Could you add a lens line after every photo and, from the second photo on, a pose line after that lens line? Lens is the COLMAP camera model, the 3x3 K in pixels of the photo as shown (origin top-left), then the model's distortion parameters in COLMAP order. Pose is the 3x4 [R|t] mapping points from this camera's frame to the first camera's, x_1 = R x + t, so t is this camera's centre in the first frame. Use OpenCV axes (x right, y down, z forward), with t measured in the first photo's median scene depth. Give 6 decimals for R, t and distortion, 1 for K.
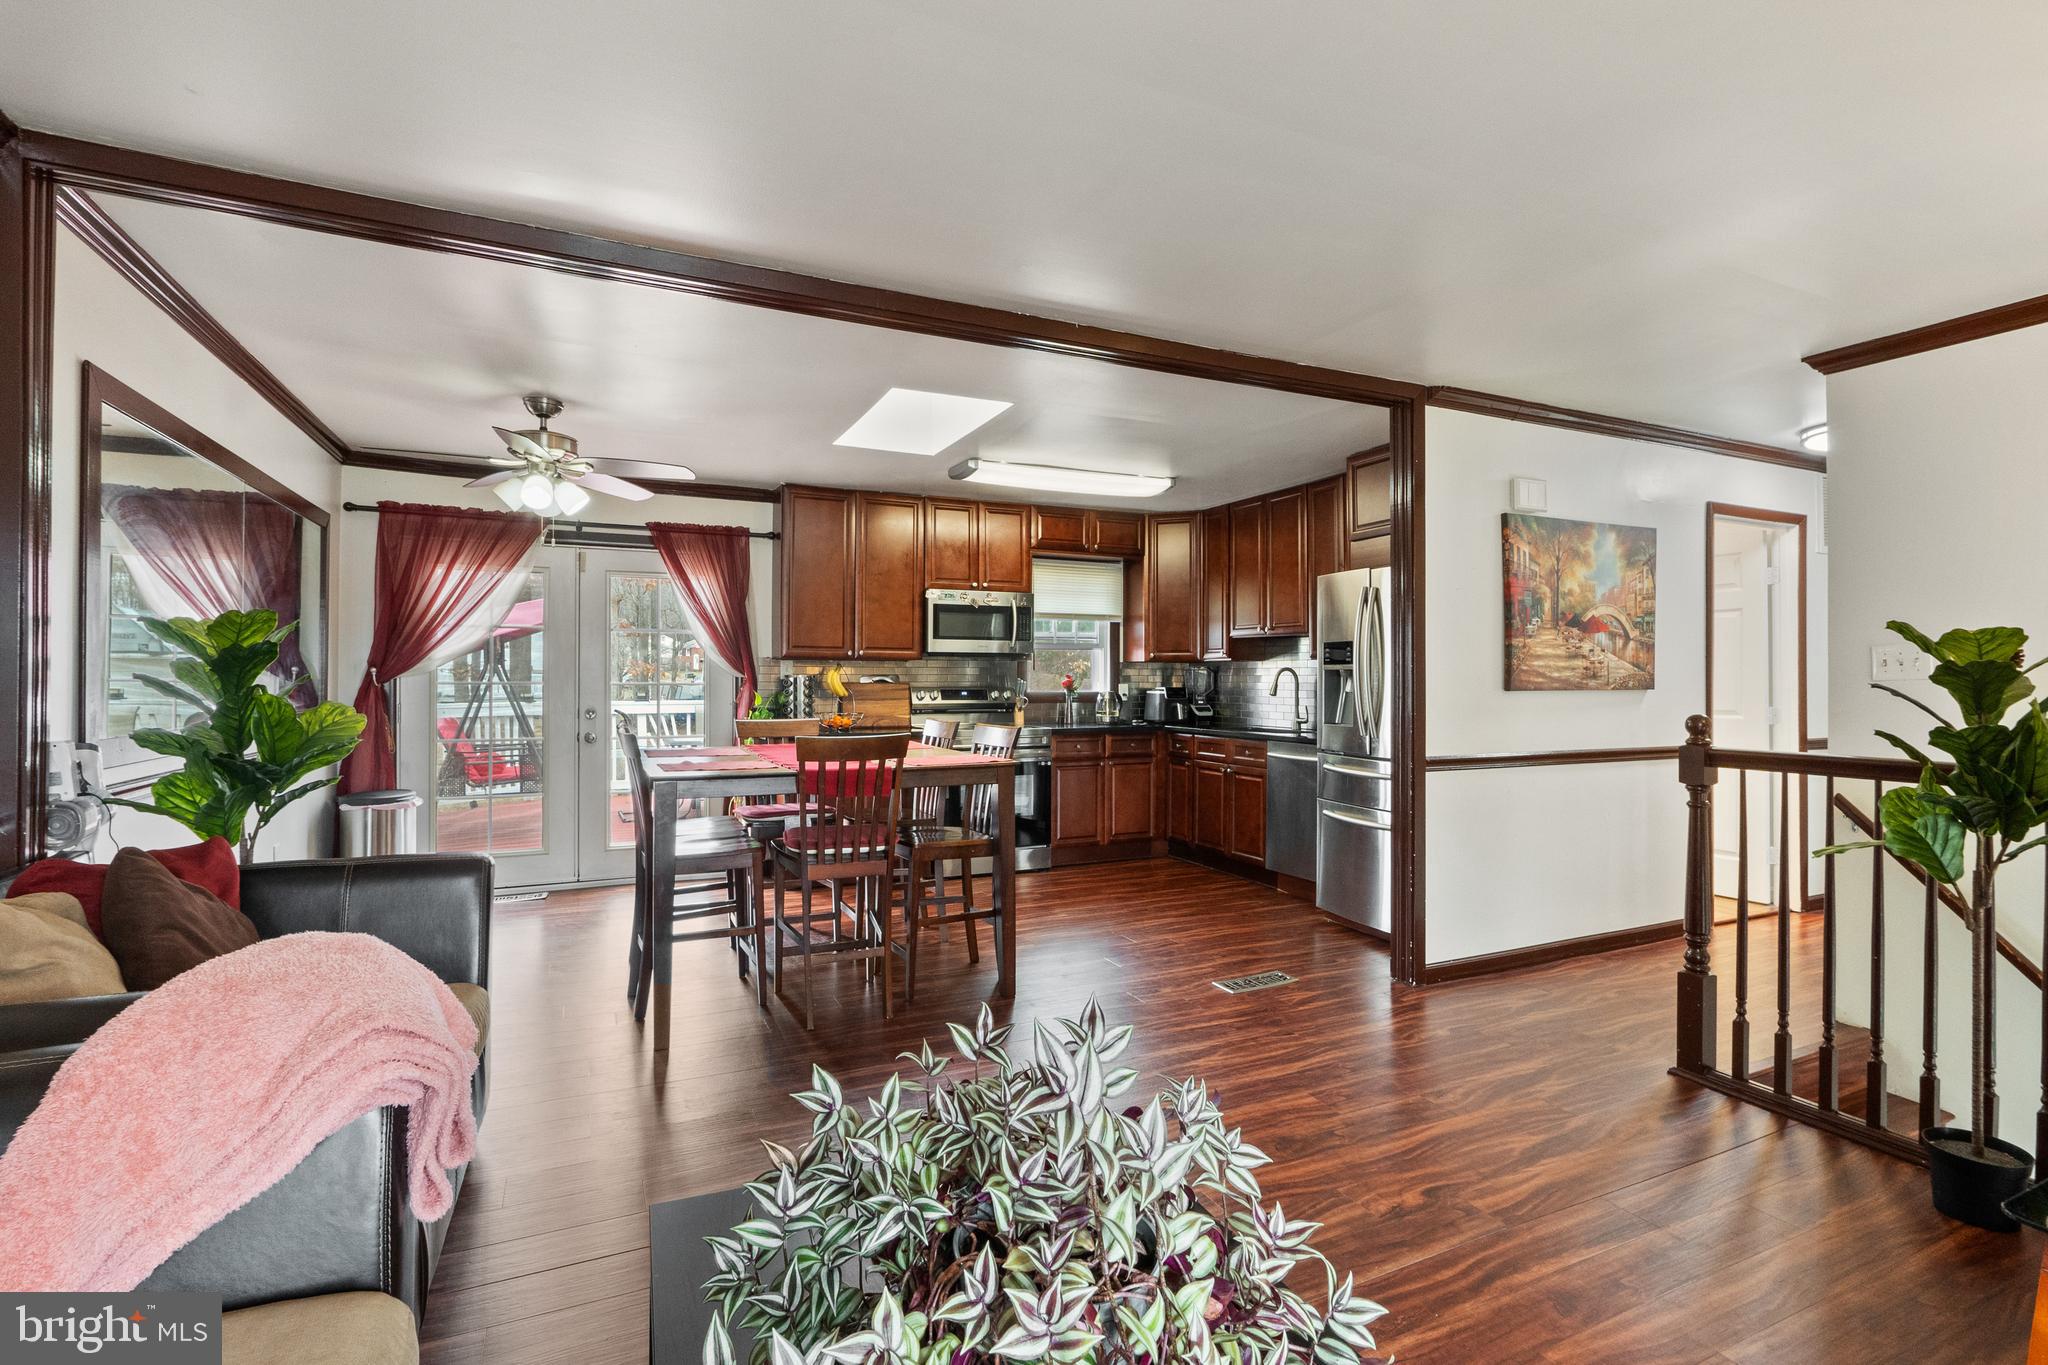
lens RADIAL K [[950.9, 0, 1022.8], [0, 950.9, 677.9], [0, 0, 1]] dist [-0.009721, -0.000025]
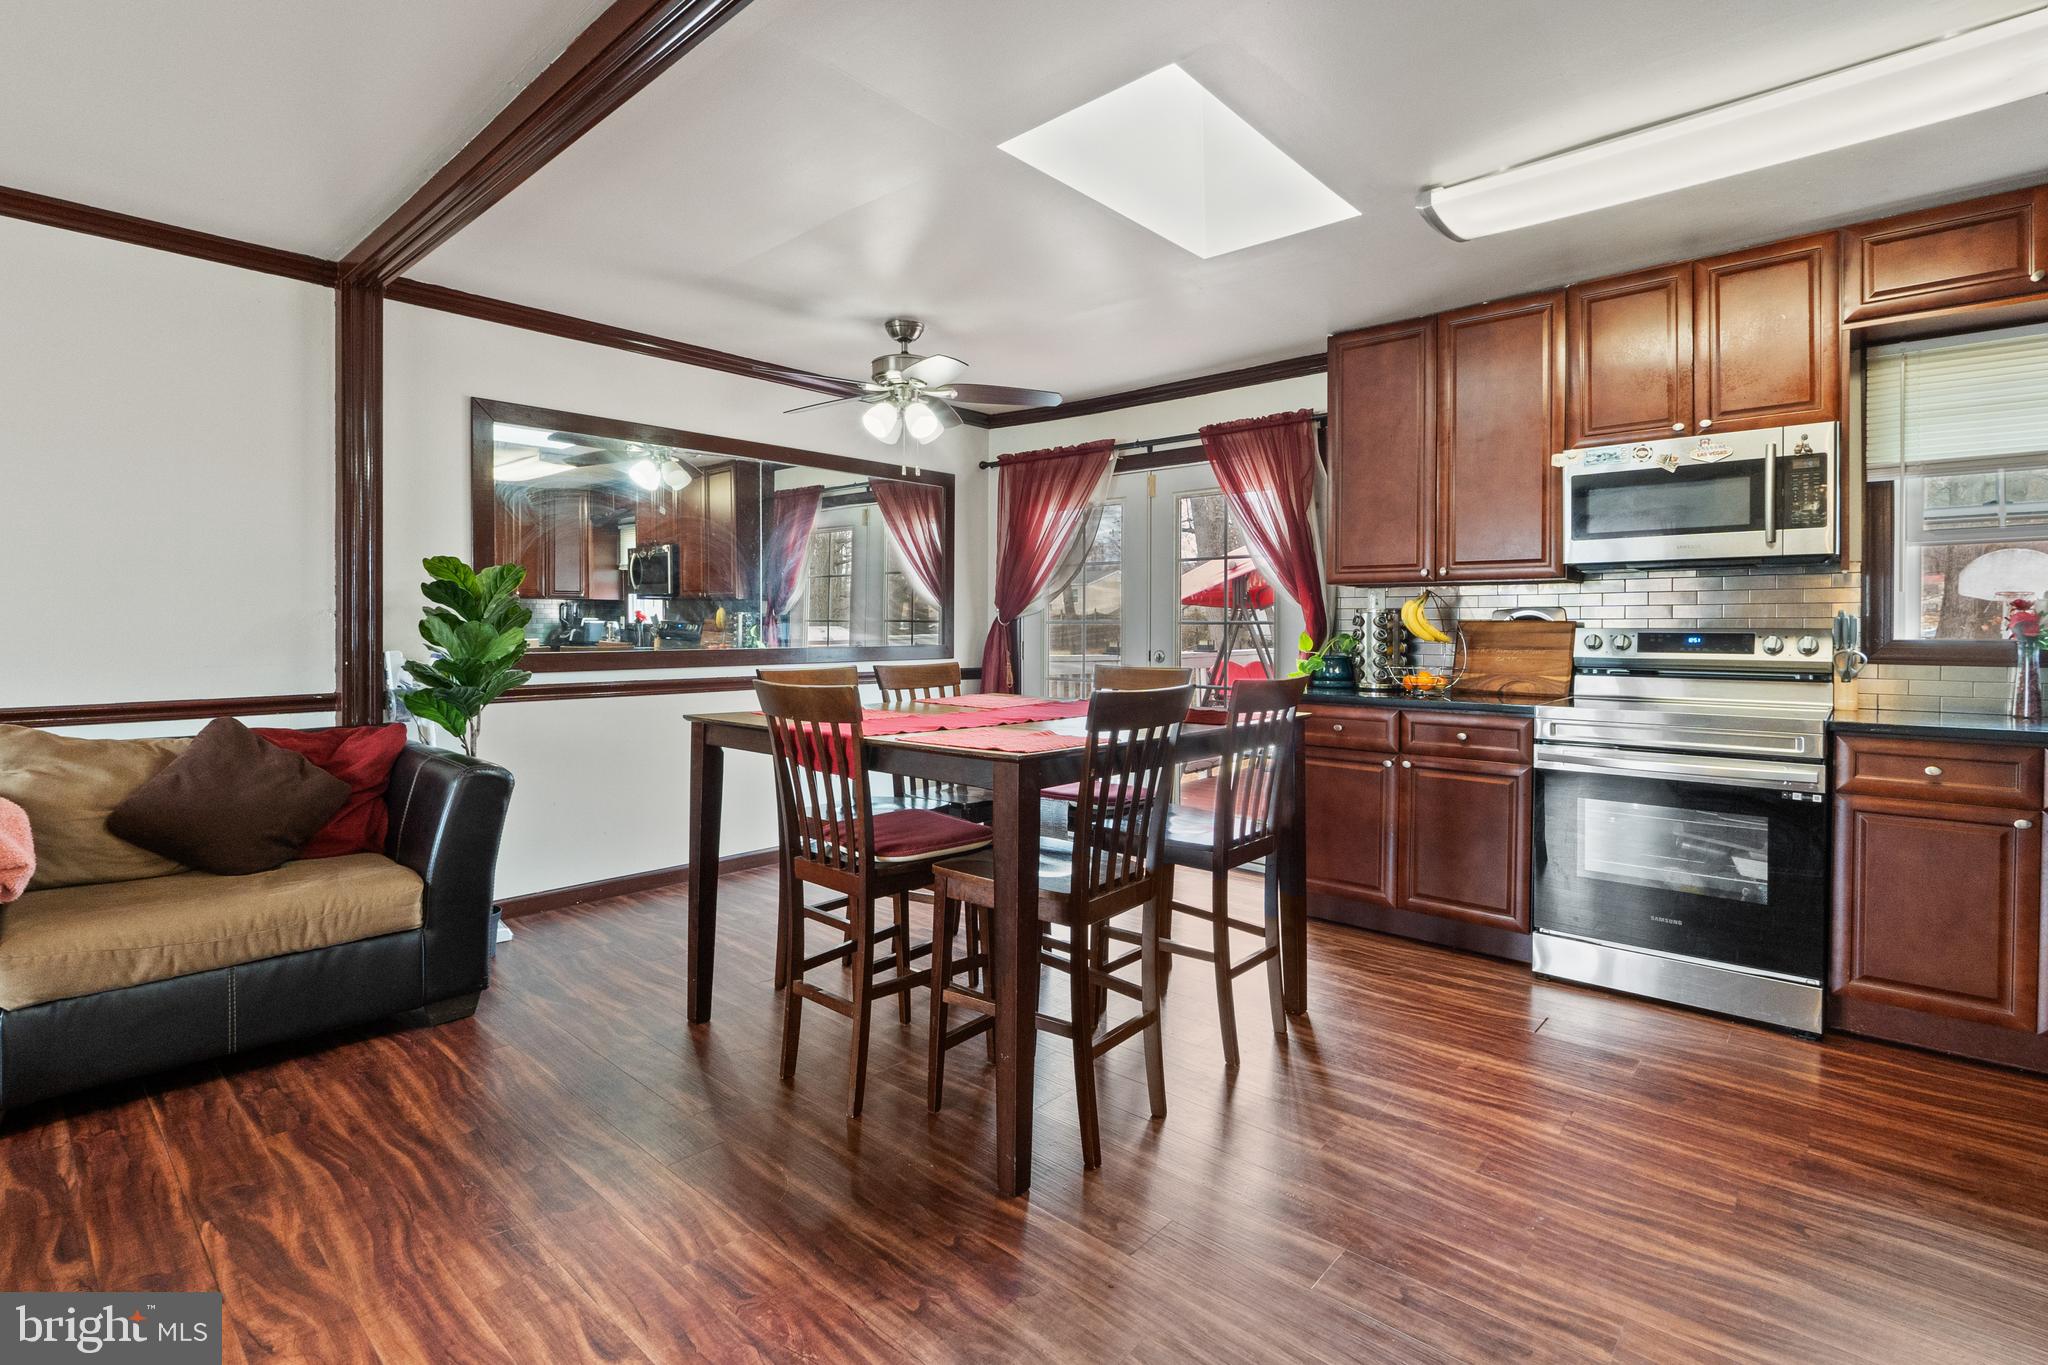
lens RADIAL K [[950.9, 0, 999.8], [0, 950.9, 631.2], [0, 0, 1]] dist [-0.009721, -0.000025]
pose [[0.389379, 0.005517, -0.921061, 0.304817], [-0.002428, 0.999985, 0.004963, 0.011021], [0.921074, 0.000304, 0.389387, 0.509662]]
